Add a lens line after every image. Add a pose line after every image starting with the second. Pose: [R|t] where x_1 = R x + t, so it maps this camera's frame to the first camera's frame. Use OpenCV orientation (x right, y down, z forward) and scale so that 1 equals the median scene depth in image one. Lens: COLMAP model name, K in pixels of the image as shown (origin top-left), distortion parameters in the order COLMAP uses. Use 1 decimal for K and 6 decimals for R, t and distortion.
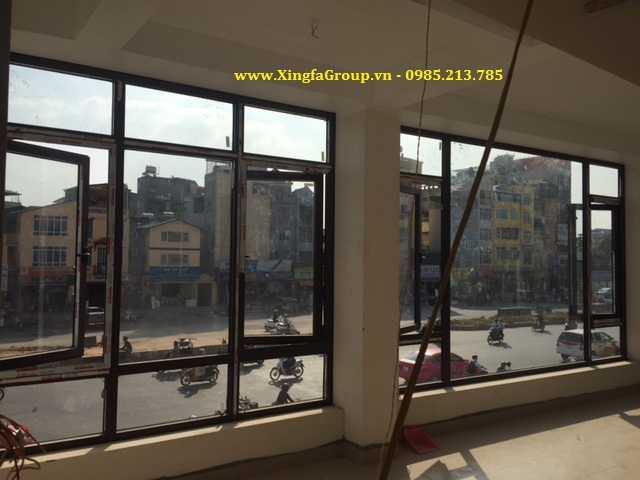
lens RADIAL K [[513.3, 0, 320.0], [0, 513.3, 240.0], [0, 0, 1]] dist [0.031393, 0.001408]
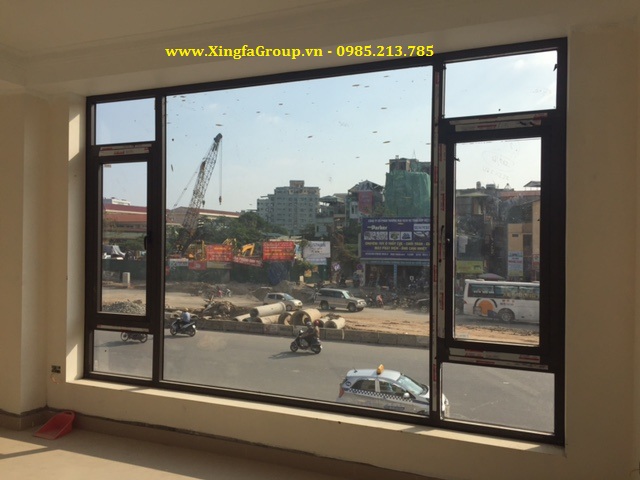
lens RADIAL K [[550.5, 0, 320.0], [0, 550.5, 240.0], [0, 0, 1]] dist [0.082021, -0.105205]
pose [[0.590605, -0.008057, -0.806921, 0.904077], [0.027844, 0.999558, 0.010399, 0.030015], [0.806481, -0.028609, 0.590568, 0.537512]]
